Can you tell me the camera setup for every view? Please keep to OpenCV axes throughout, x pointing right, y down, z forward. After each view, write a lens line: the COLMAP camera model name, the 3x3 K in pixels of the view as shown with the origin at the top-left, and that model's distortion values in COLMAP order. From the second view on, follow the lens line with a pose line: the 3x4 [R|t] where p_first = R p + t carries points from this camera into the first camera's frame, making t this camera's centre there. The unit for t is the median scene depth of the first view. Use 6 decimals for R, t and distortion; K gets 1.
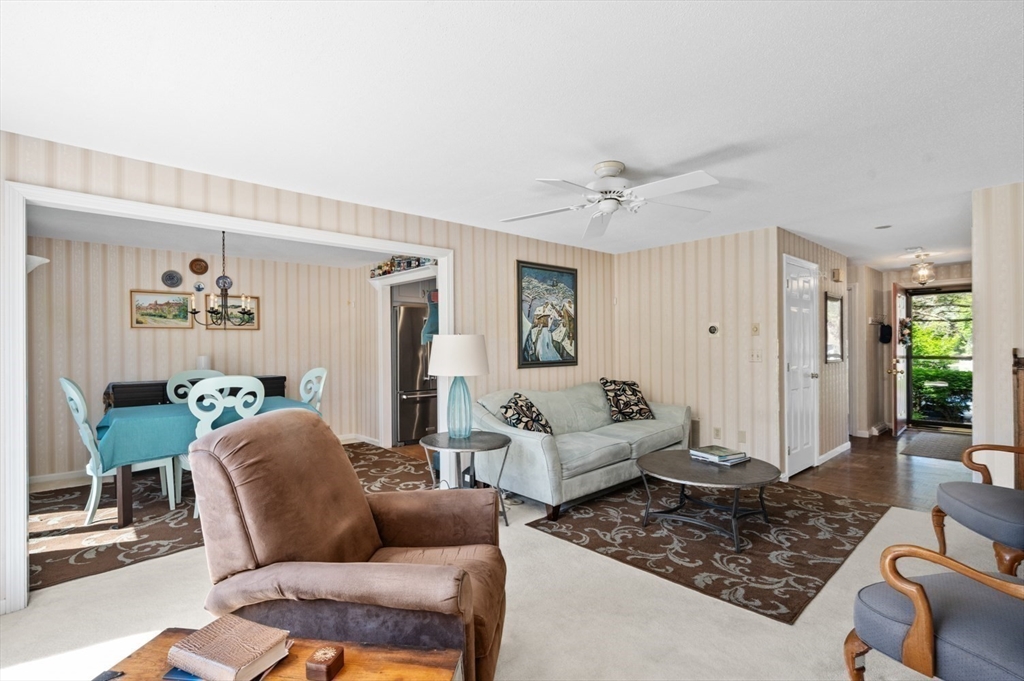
lens RADIAL K [[482.3, 0, 512.0], [0, 482.3, 340.5], [0, 0, 1]] dist [0.000848, 0.000367]
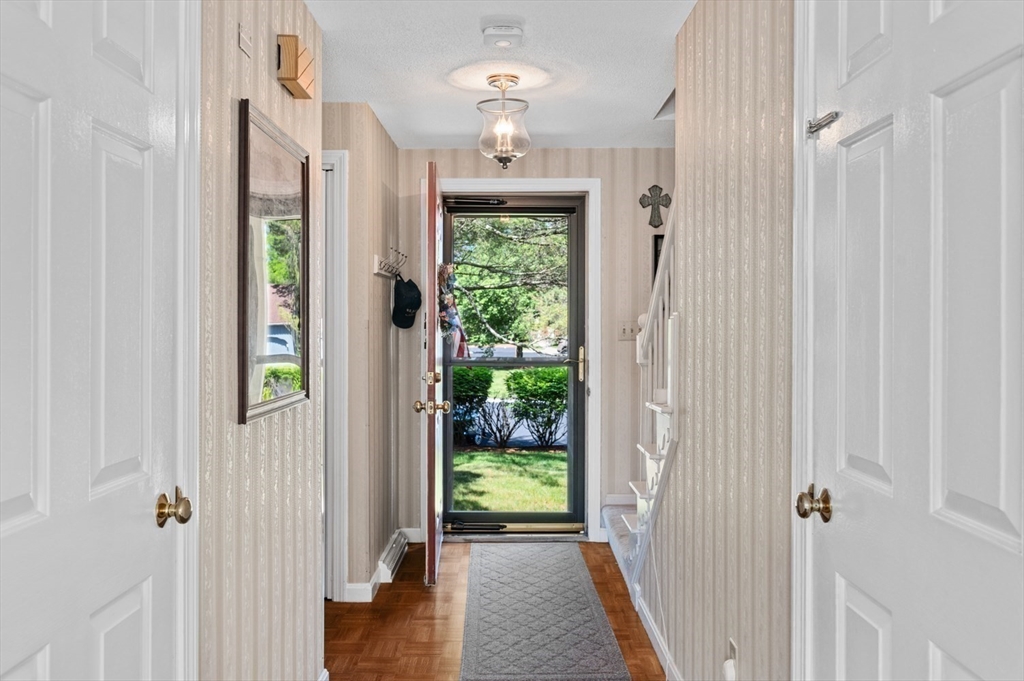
lens RADIAL K [[838.4, 0, 511.7], [0, 838.4, 339.3], [0, 0, 1]] dist [-0.005942, -0.000913]
pose [[0.674258, -0.010019, 0.738428, 0.459449], [-0.009742, 0.999700, 0.022459, -0.000891], [-0.738432, -0.022337, 0.673958, 0.661013]]
